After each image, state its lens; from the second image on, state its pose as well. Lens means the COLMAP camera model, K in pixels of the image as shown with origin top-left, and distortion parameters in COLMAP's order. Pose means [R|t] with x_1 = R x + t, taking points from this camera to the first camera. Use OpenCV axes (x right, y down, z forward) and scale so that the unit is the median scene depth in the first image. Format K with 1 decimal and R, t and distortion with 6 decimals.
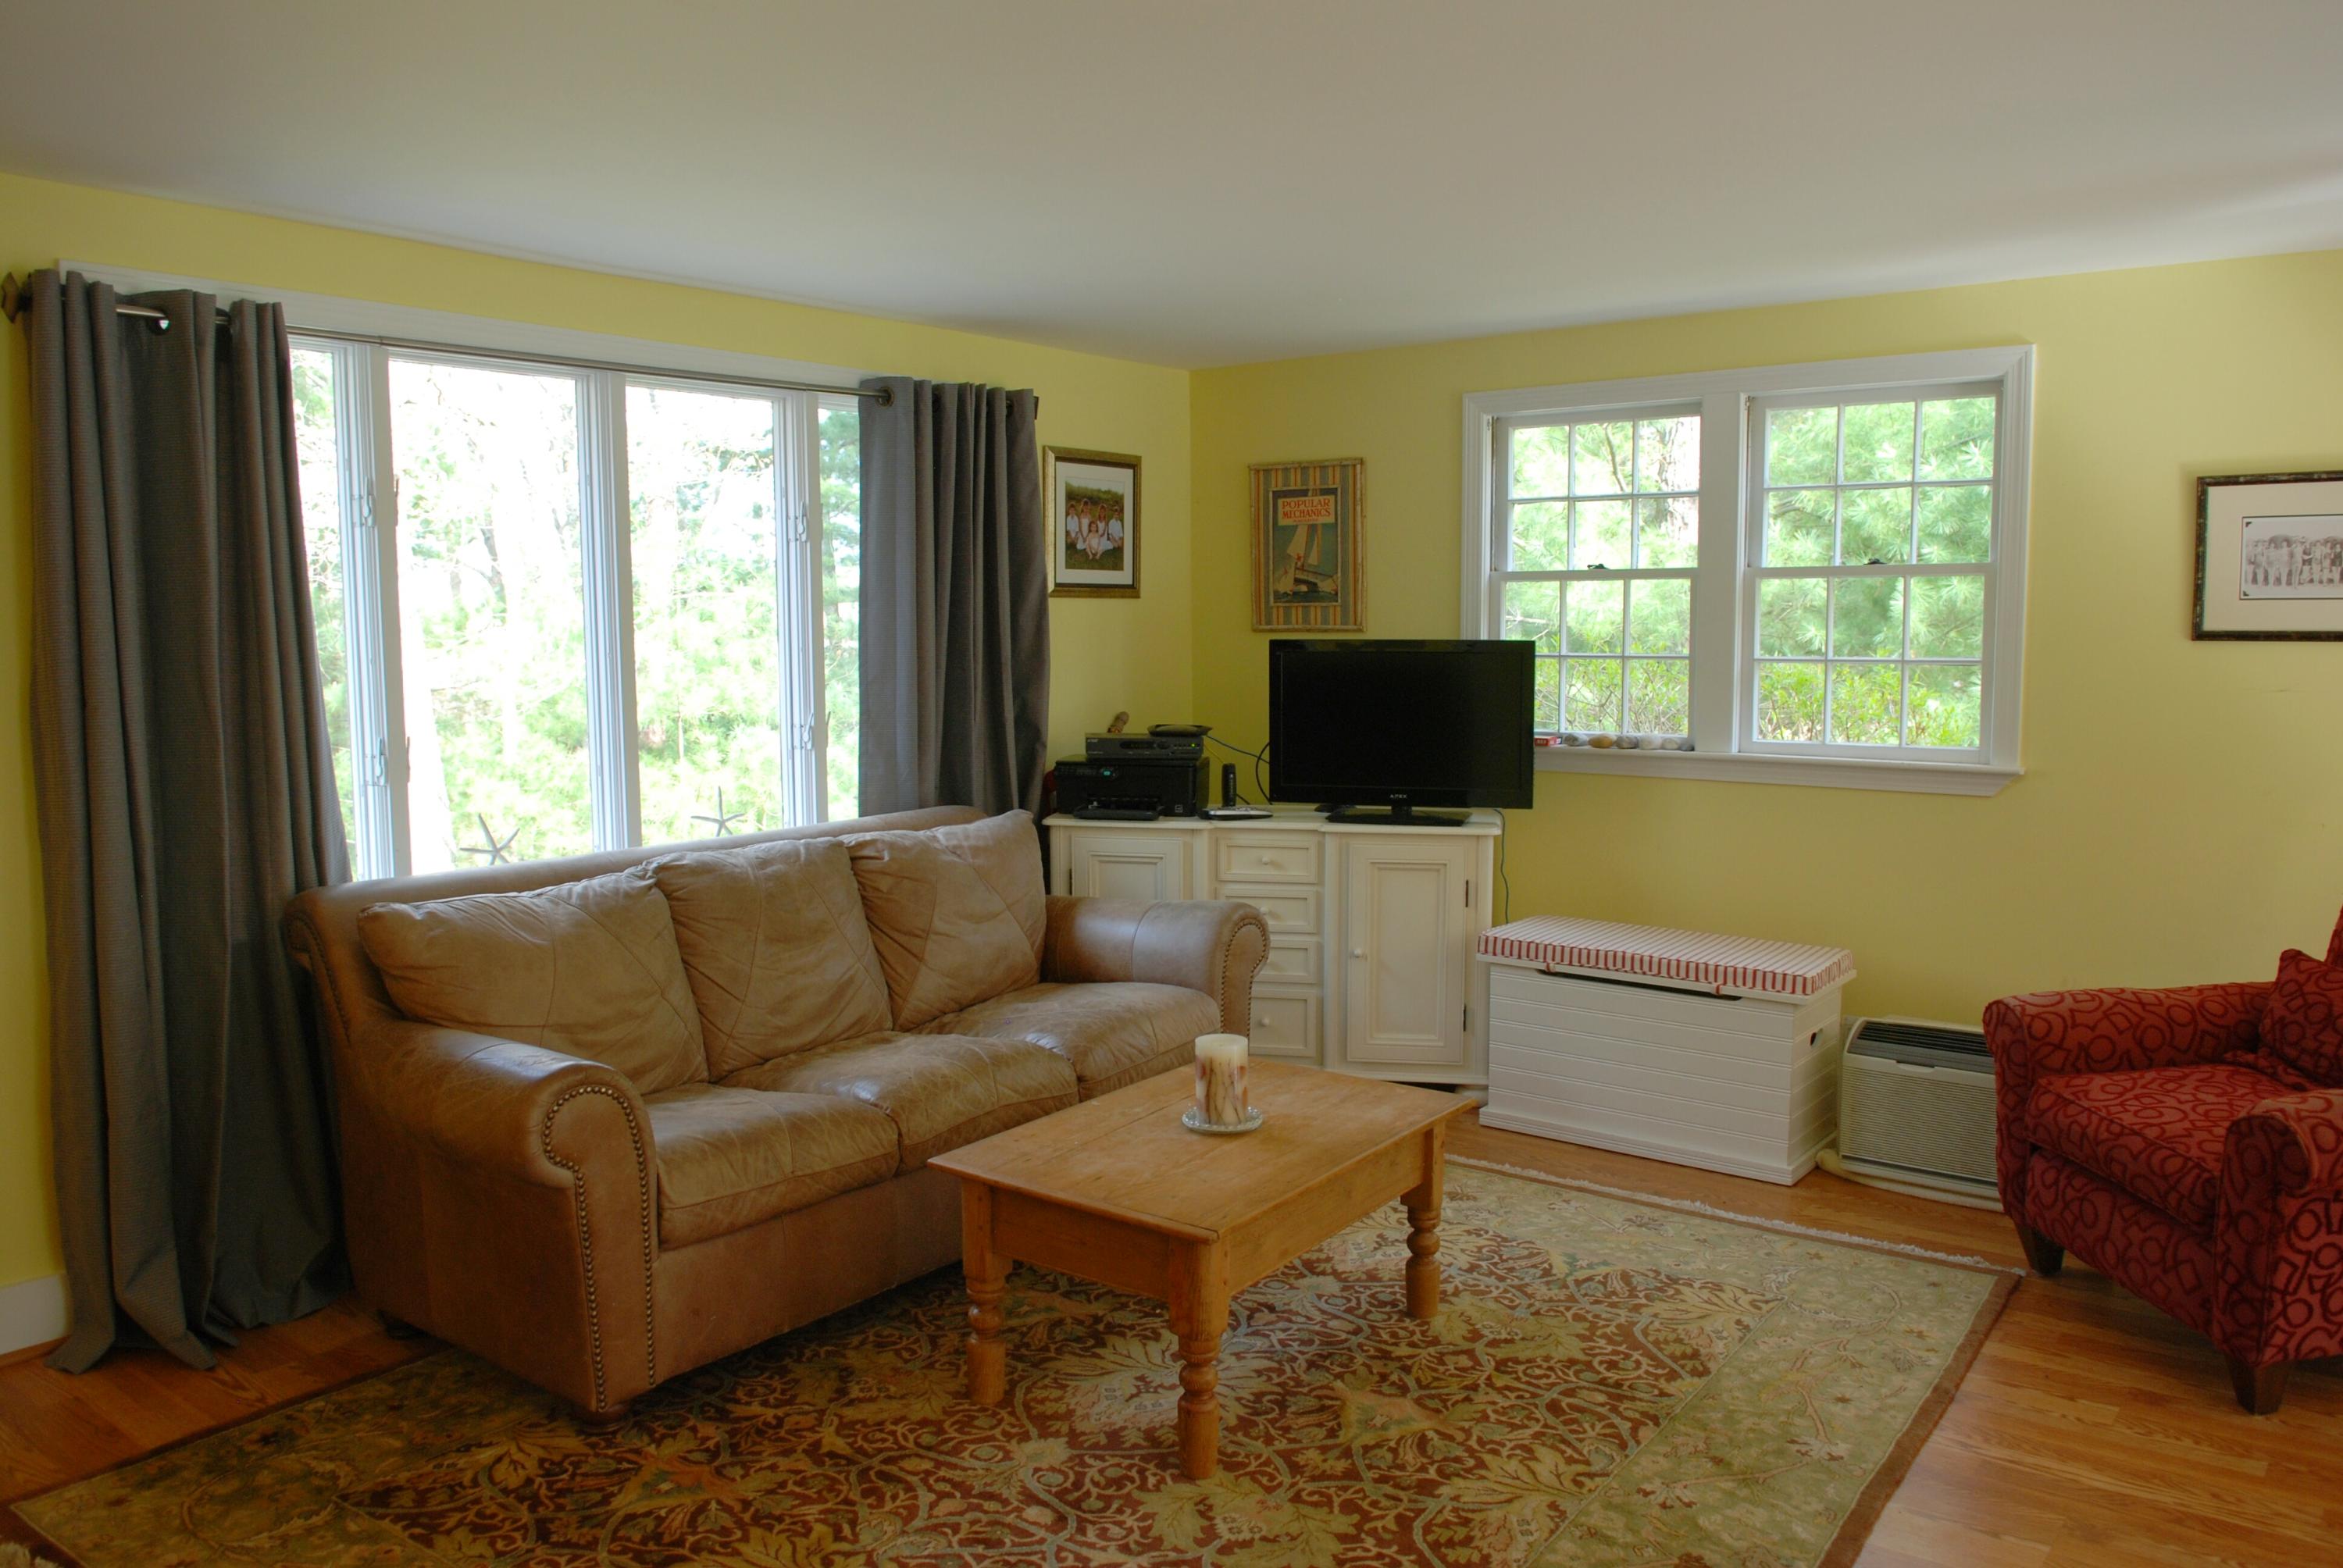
lens RADIAL K [[1710.7, 0, 1172.5], [0, 1710.7, 781.4], [0, 0, 1]] dist [-0.033088, -0.005353]
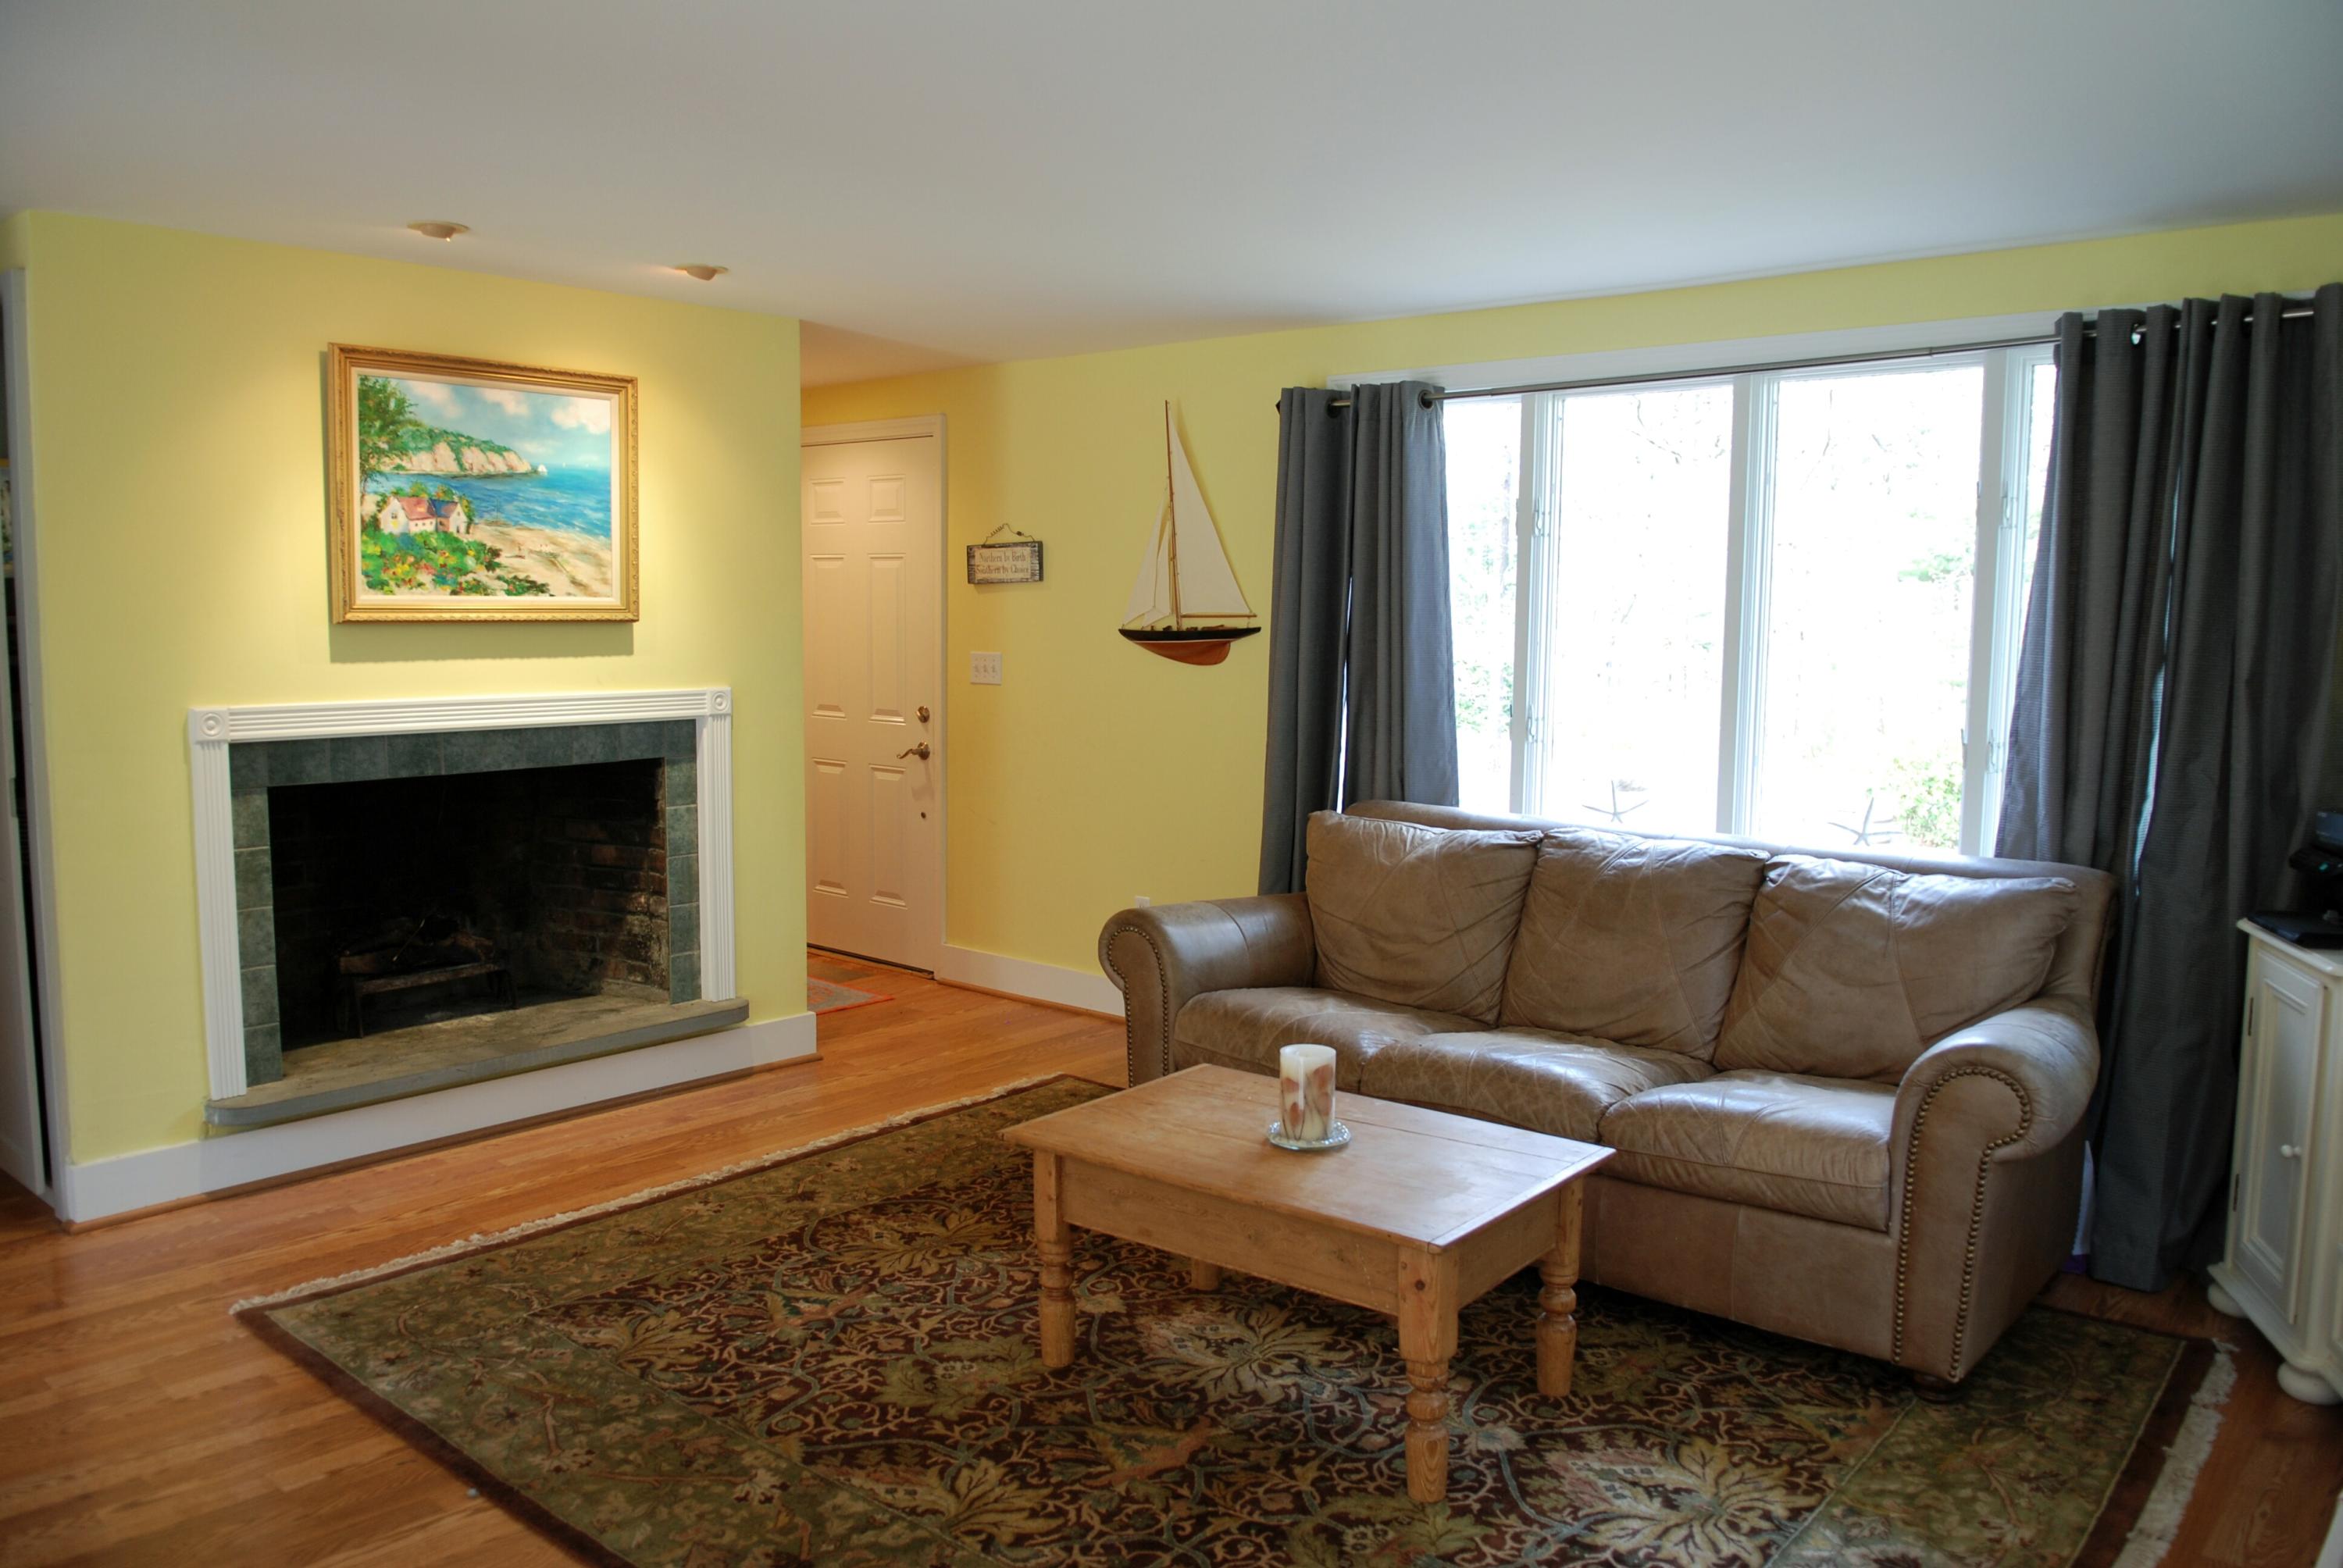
lens RADIAL K [[1710.7, 0, 1173.2], [0, 1710.7, 777.9], [0, 0, 1]] dist [-0.033088, -0.005353]
pose [[-0.040520, 0.101987, -0.993960, 1.070892], [-0.109709, 0.988308, 0.105879, -0.102078], [0.993137, 0.113337, -0.028858, 1.041817]]
